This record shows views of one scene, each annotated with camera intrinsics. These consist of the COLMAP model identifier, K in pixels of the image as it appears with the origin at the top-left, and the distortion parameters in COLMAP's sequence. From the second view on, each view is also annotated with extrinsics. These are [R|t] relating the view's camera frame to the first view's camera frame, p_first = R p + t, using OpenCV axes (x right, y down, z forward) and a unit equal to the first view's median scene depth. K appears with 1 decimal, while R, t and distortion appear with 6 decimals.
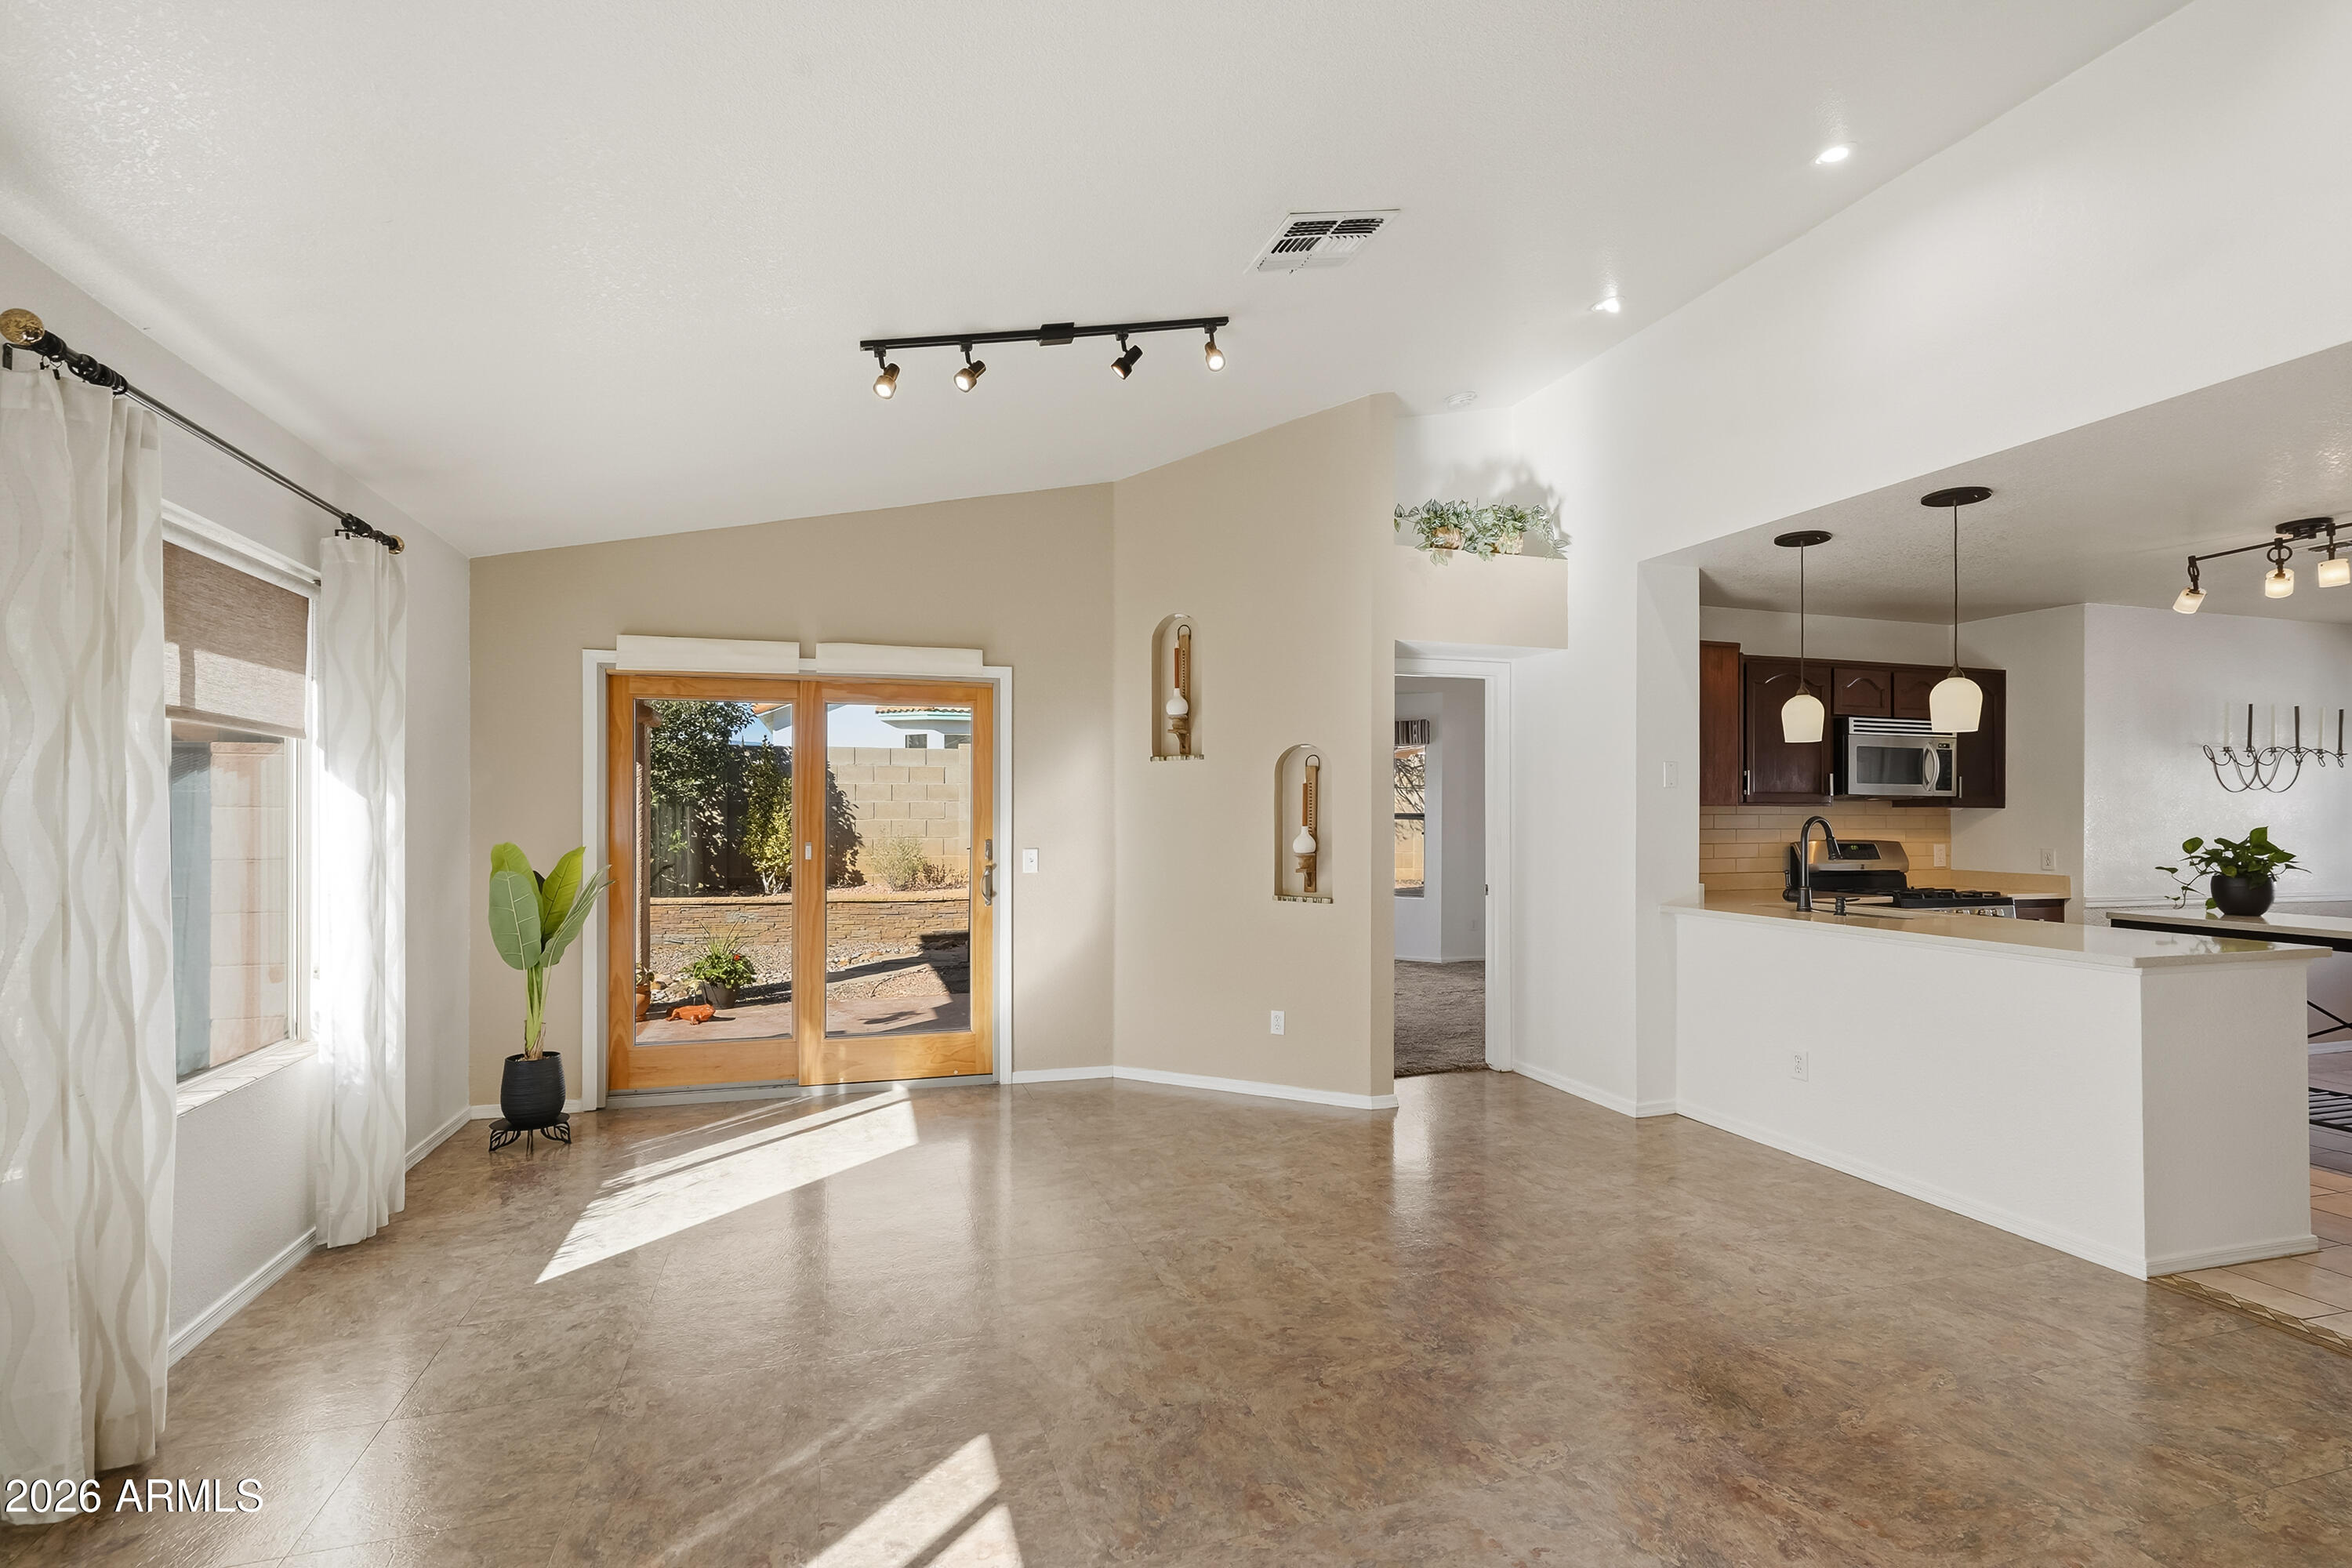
lens RADIAL K [[1085.6, 0, 1169.2], [0, 1085.6, 808.5], [0, 0, 1]] dist [-0.008234, 0.004512]
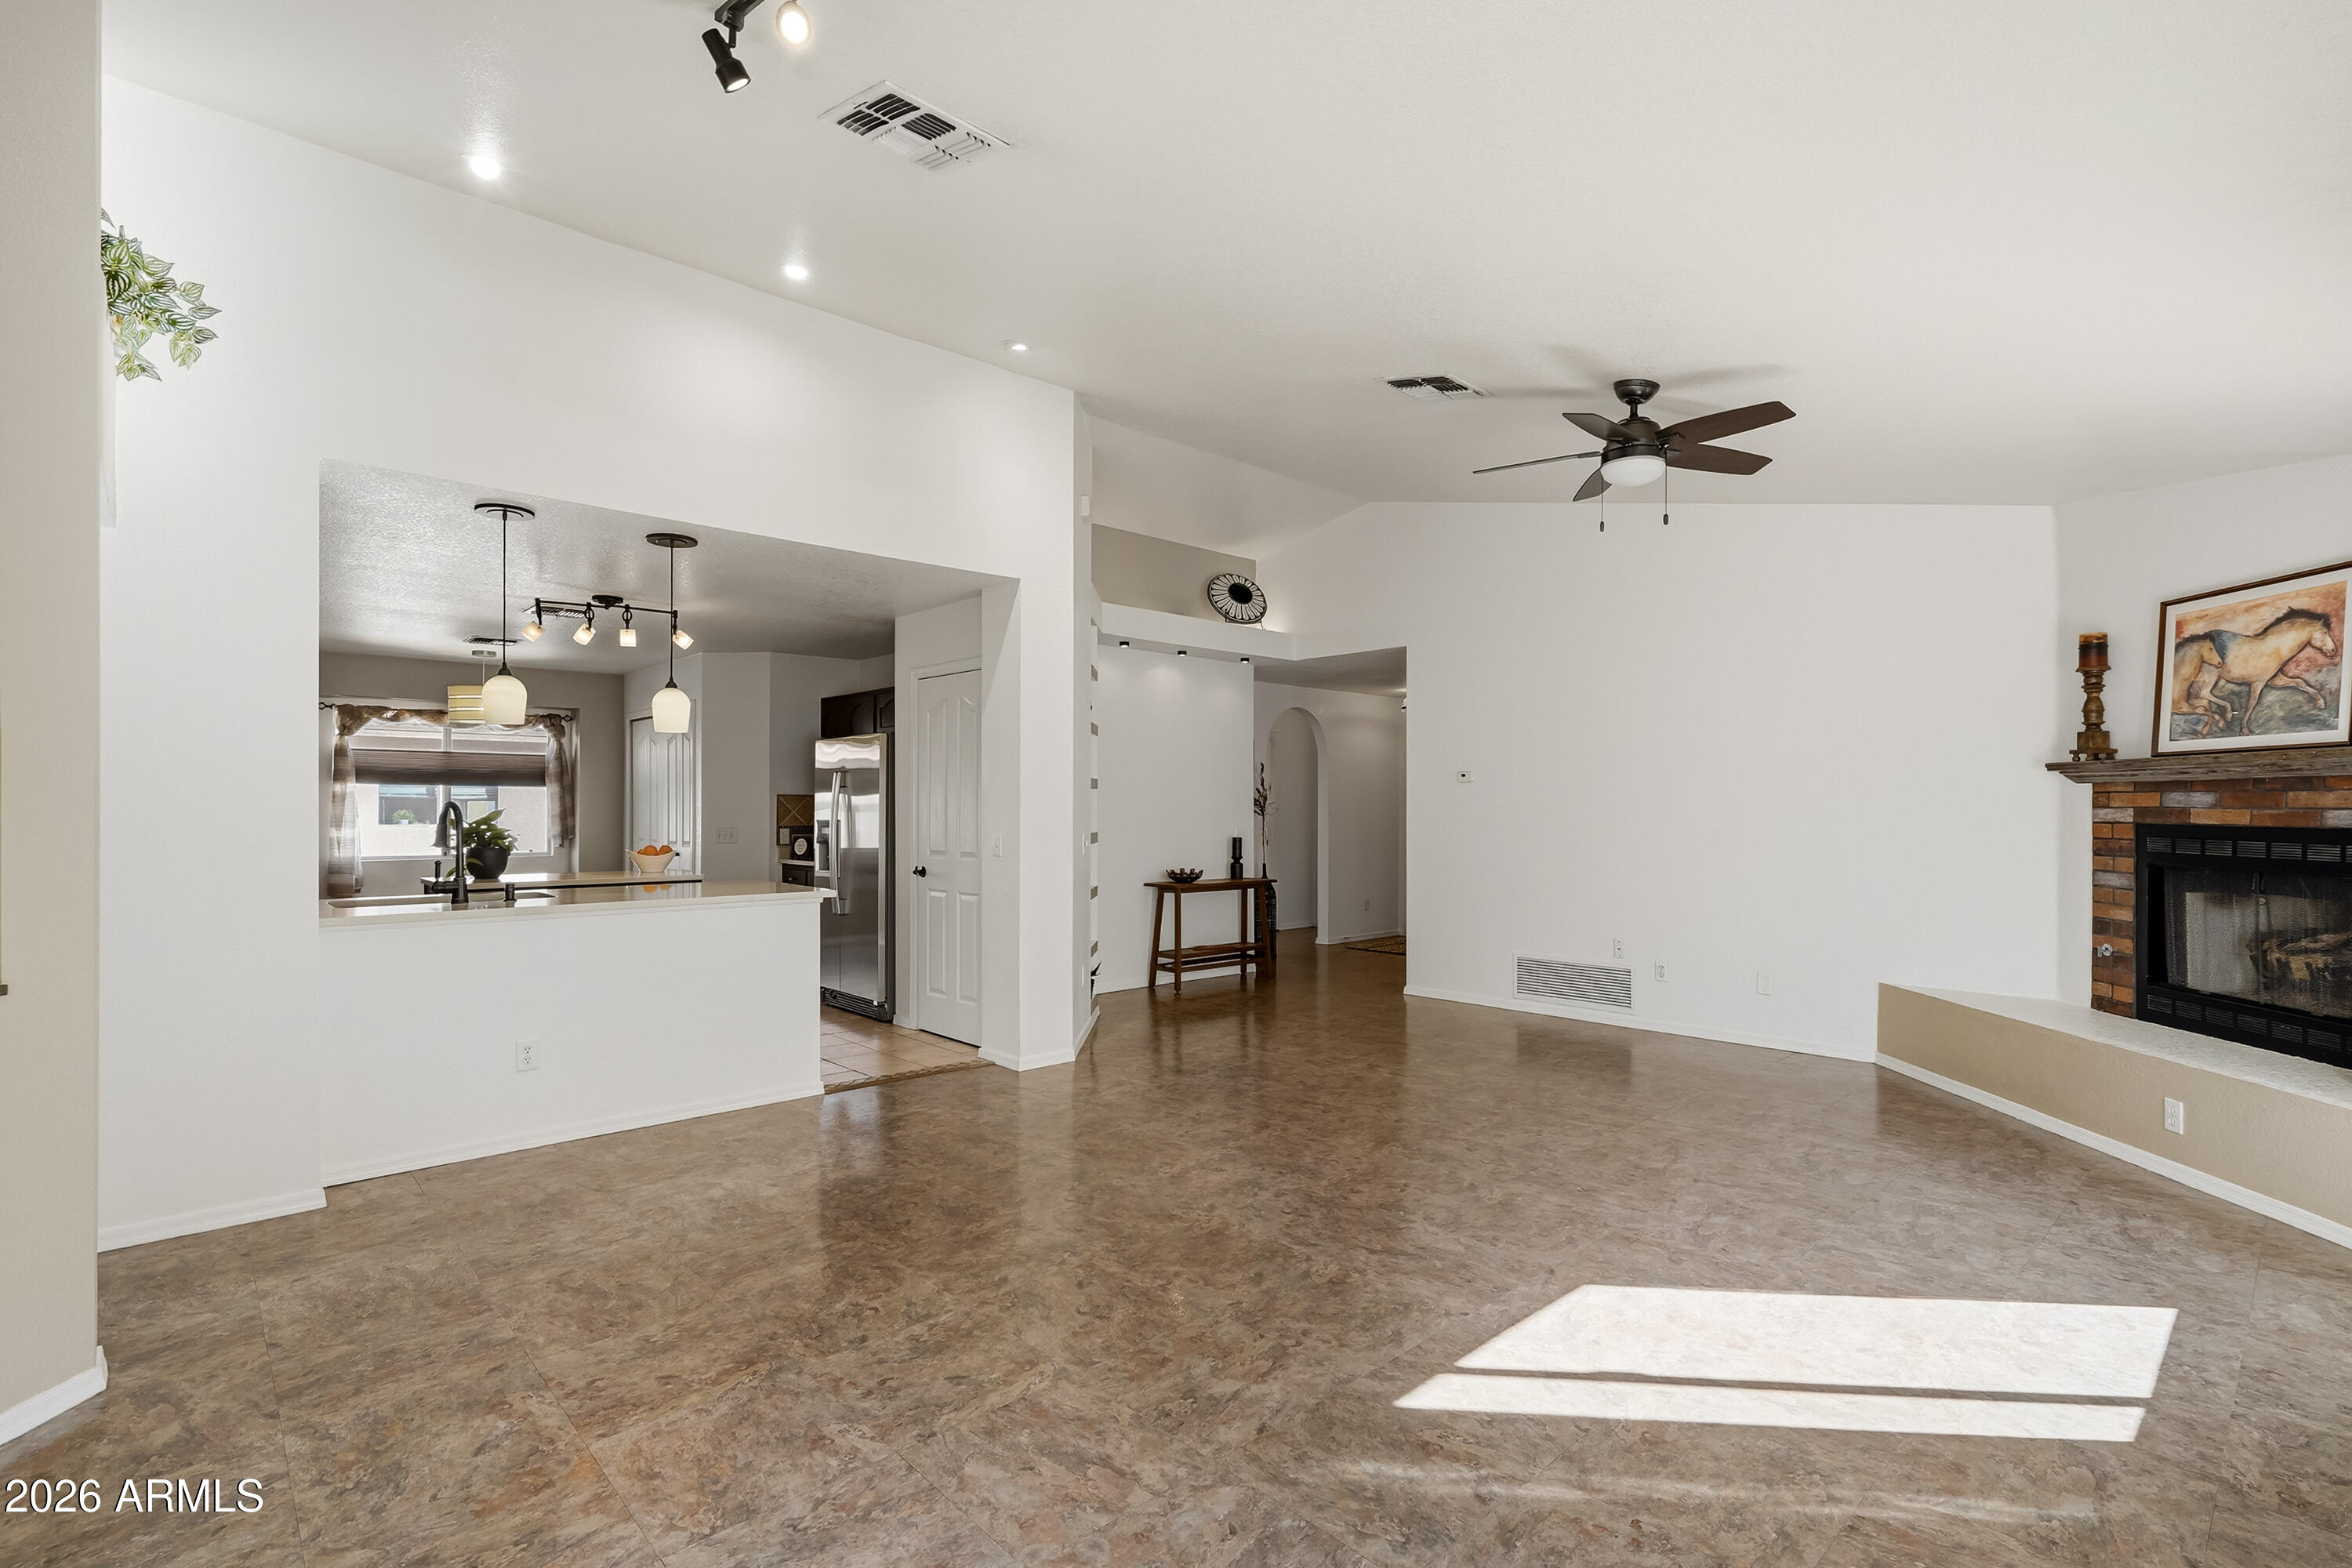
lens RADIAL K [[1085.6, 0, 1167.8], [0, 1085.6, 800.1], [0, 0, 1]] dist [-0.008234, 0.004512]
pose [[-0.433018, -0.000424, 0.901385, -0.517129], [-0.008421, 0.999958, -0.003574, 0.004393], [-0.901346, -0.009138, -0.433003, 0.848088]]
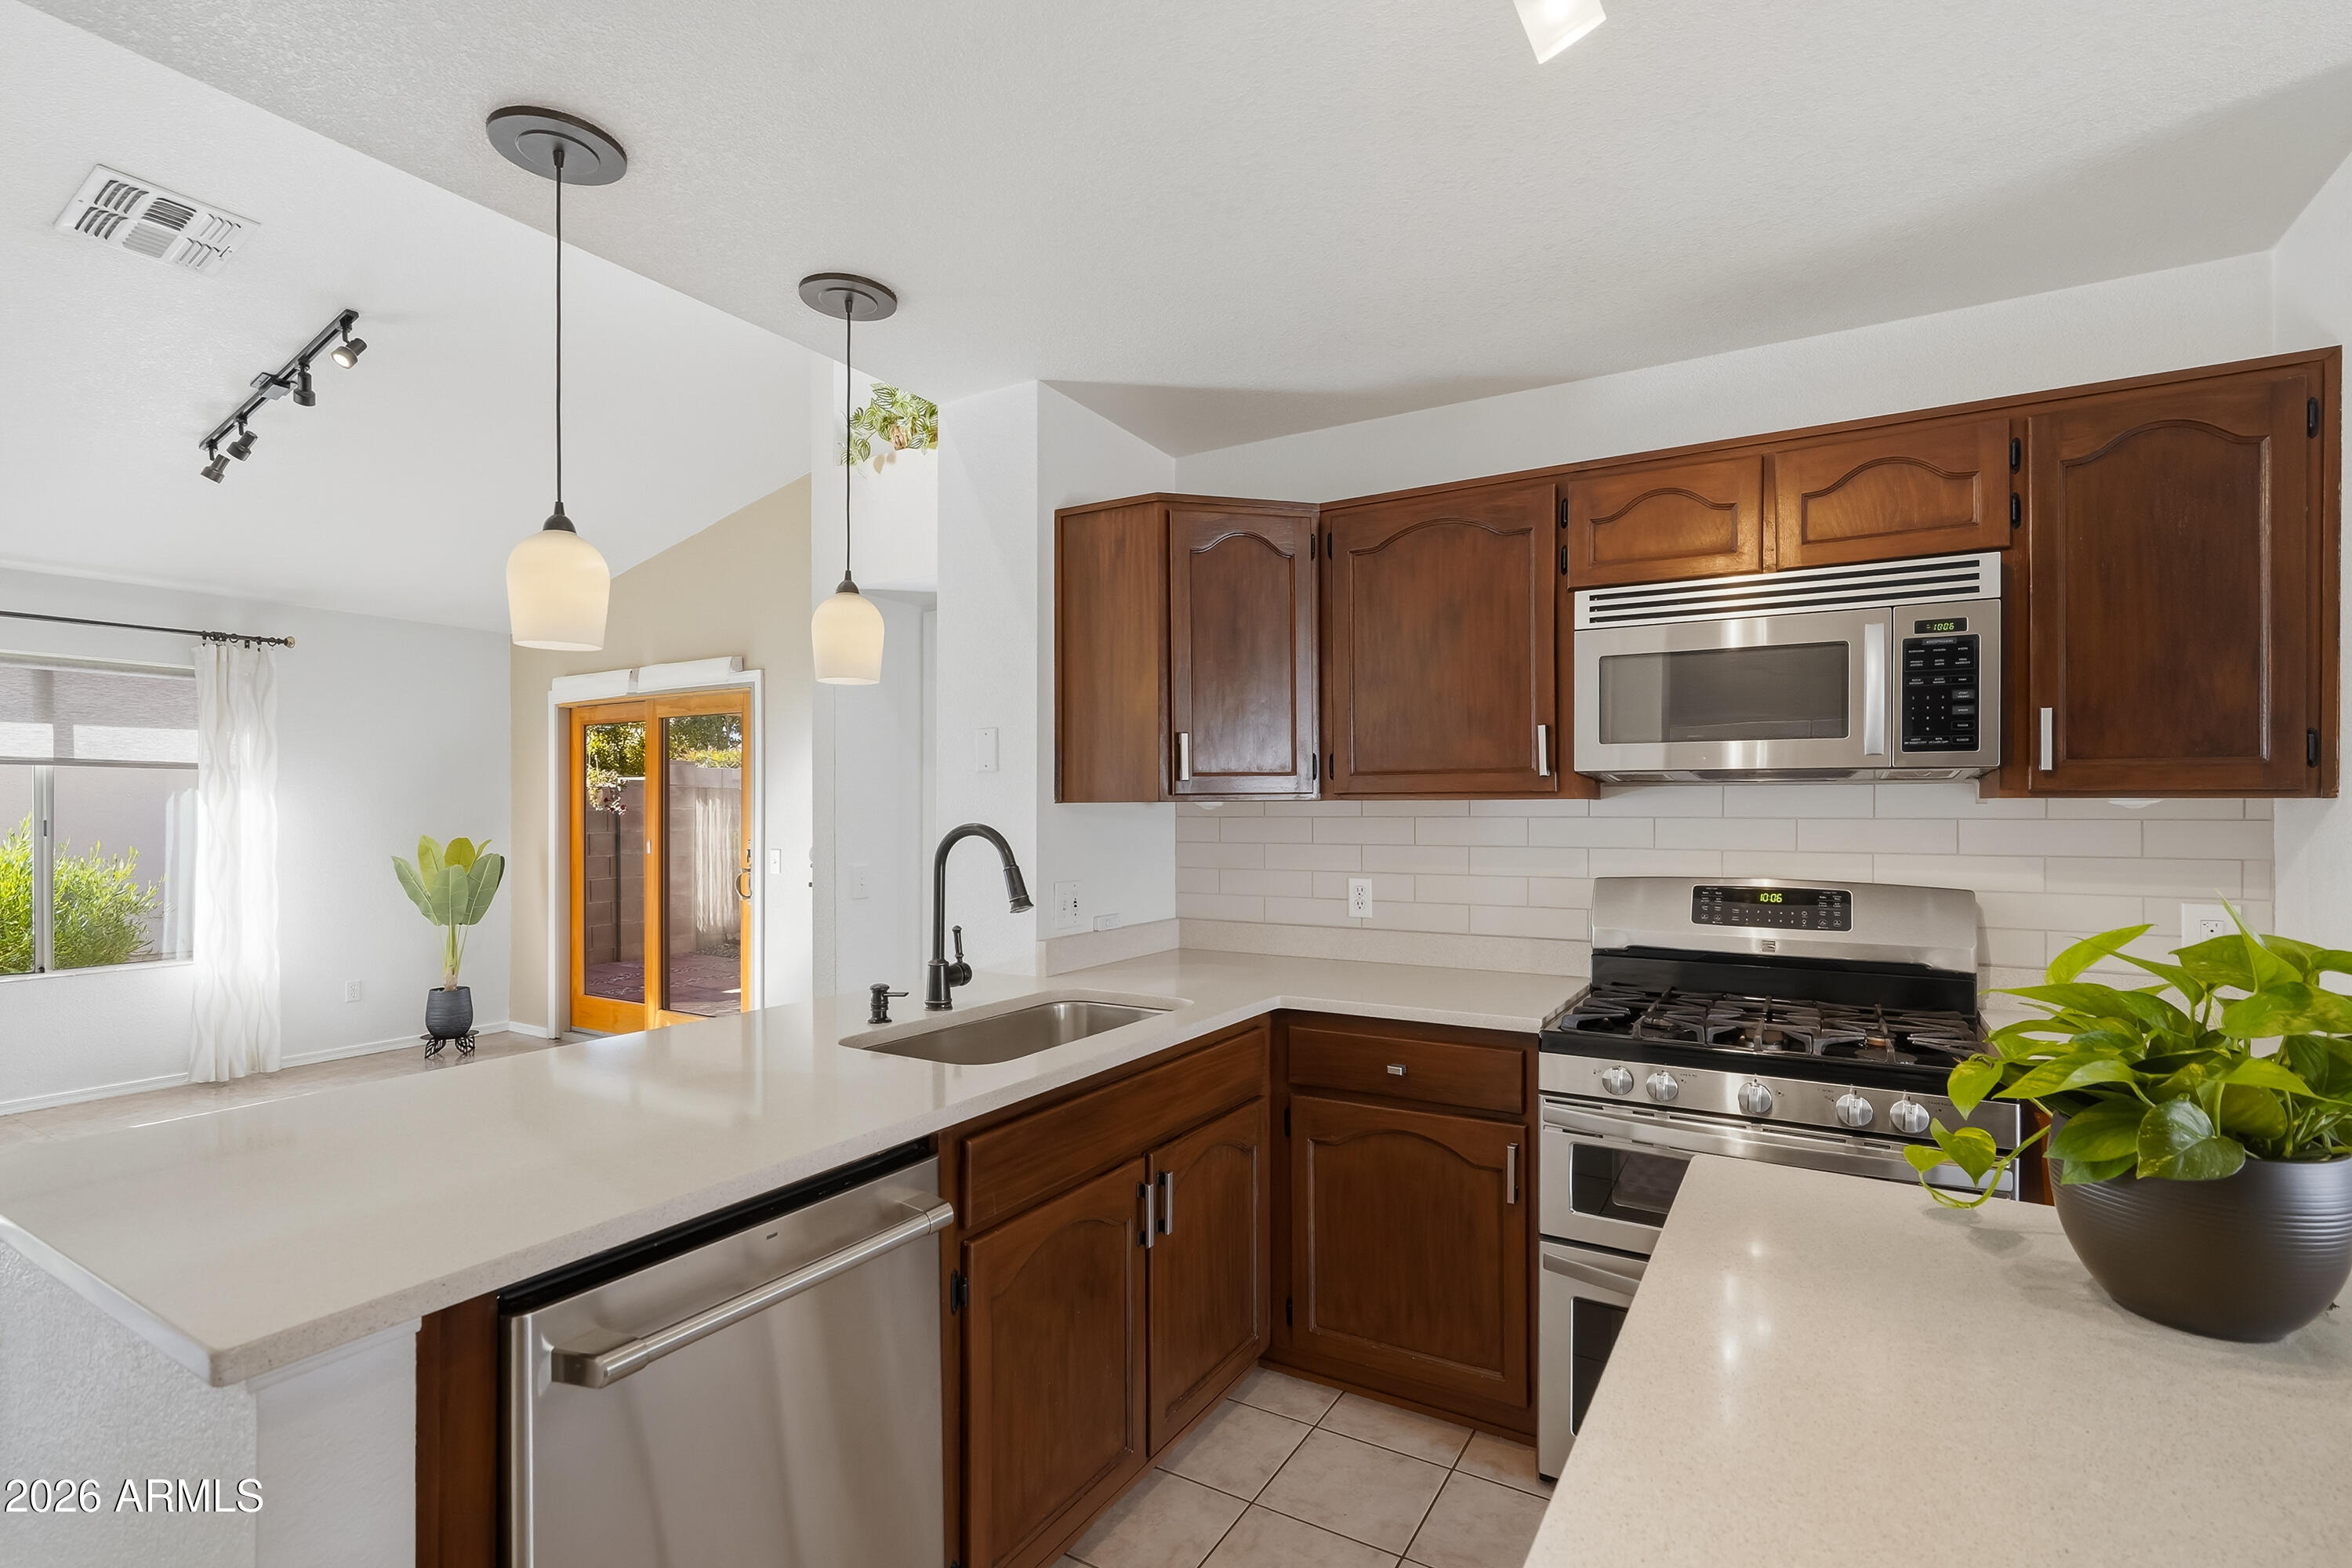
lens RADIAL K [[1085.6, 0, 1167.0], [0, 1085.6, 800.1], [0, 0, 1]] dist [-0.008234, 0.004512]
pose [[0.664210, -0.007899, -0.747504, 1.035228], [0.007802, 0.999963, -0.003633, -0.001568], [0.747505, -0.003419, 0.664248, 0.731447]]
